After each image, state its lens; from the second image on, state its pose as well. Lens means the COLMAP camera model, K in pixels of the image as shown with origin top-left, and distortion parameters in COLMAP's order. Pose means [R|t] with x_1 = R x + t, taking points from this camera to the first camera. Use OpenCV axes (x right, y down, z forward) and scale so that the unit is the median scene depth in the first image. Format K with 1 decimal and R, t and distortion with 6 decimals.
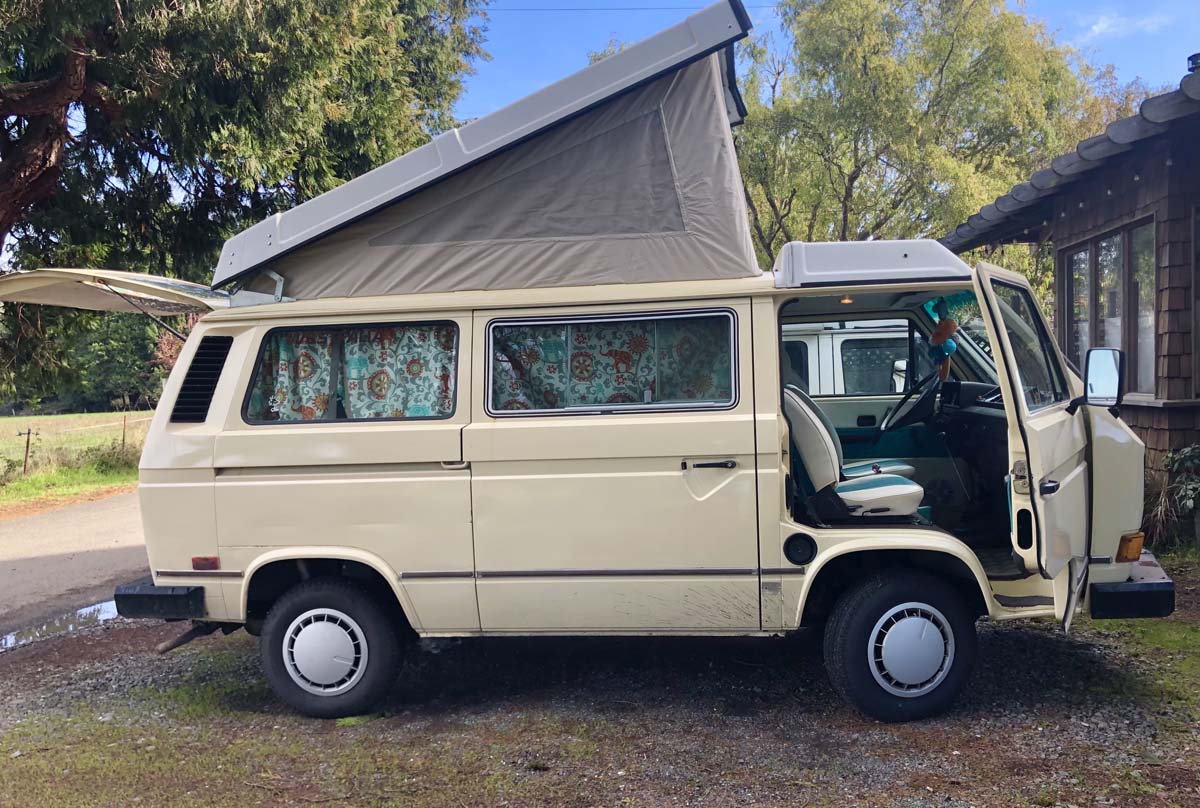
lens RADIAL K [[987.8, 0, 602.3], [0, 987.8, 448.6], [0, 0, 1]] dist [0.096122, -0.133153]
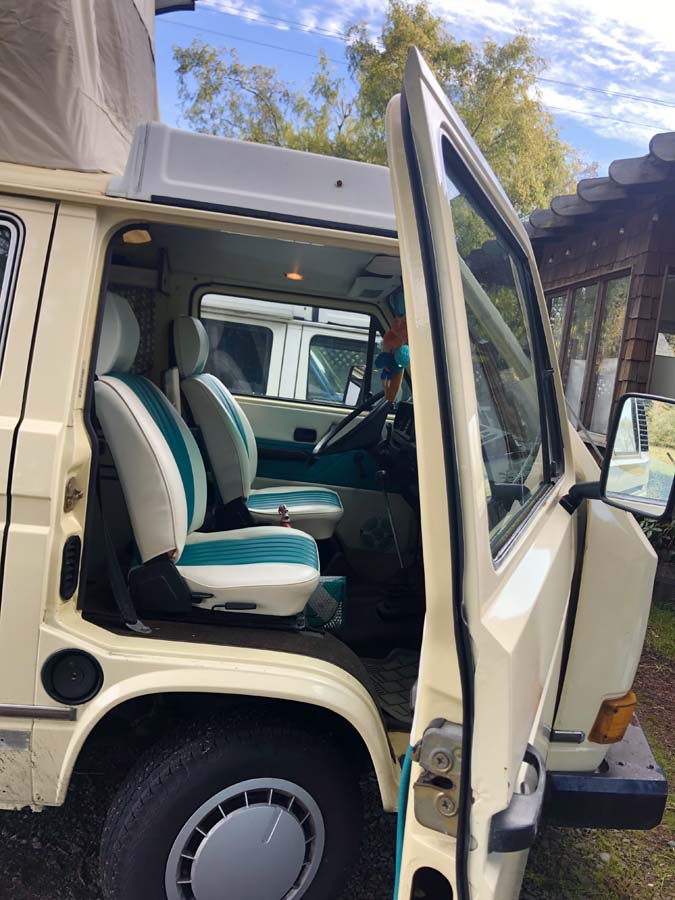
lens RADIAL K [[731.7, 0, 337.9], [0, 731.7, 438.1], [0, 0, 1]] dist [0.071608, -0.089154]
pose [[0.971079, 0.136526, 0.195875, 0.226444], [-0.143574, 0.989391, 0.022177, -0.053352], [-0.190769, -0.049658, 0.980378, 0.541534]]
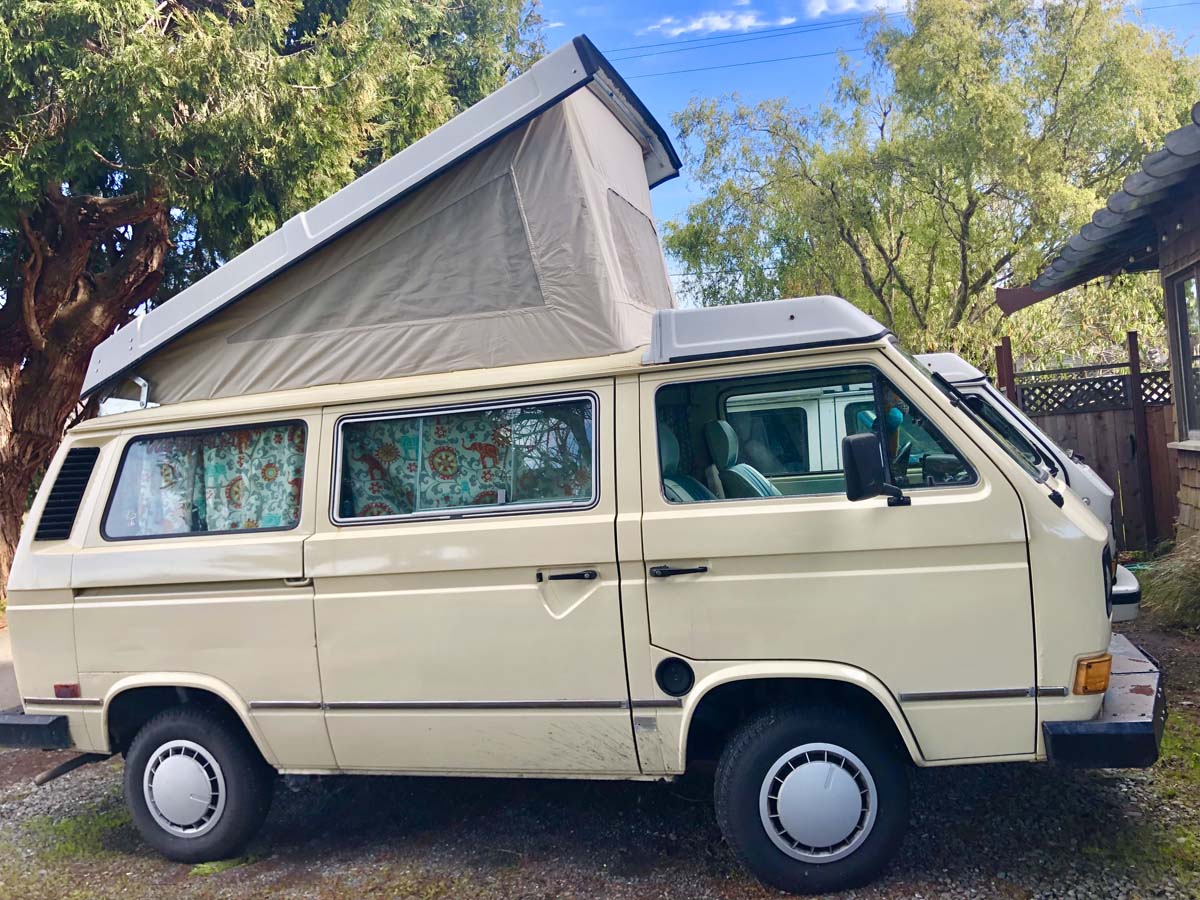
lens RADIAL K [[975.7, 0, 600.0], [0, 975.7, 450.0], [0, 0, 1]] dist [0.071608, -0.089154]
pose [[0.983962, -0.045023, -0.172603, 0.267565], [0.035825, 0.997786, -0.056040, -0.040820], [0.174744, 0.048958, 0.983396, 0.163842]]
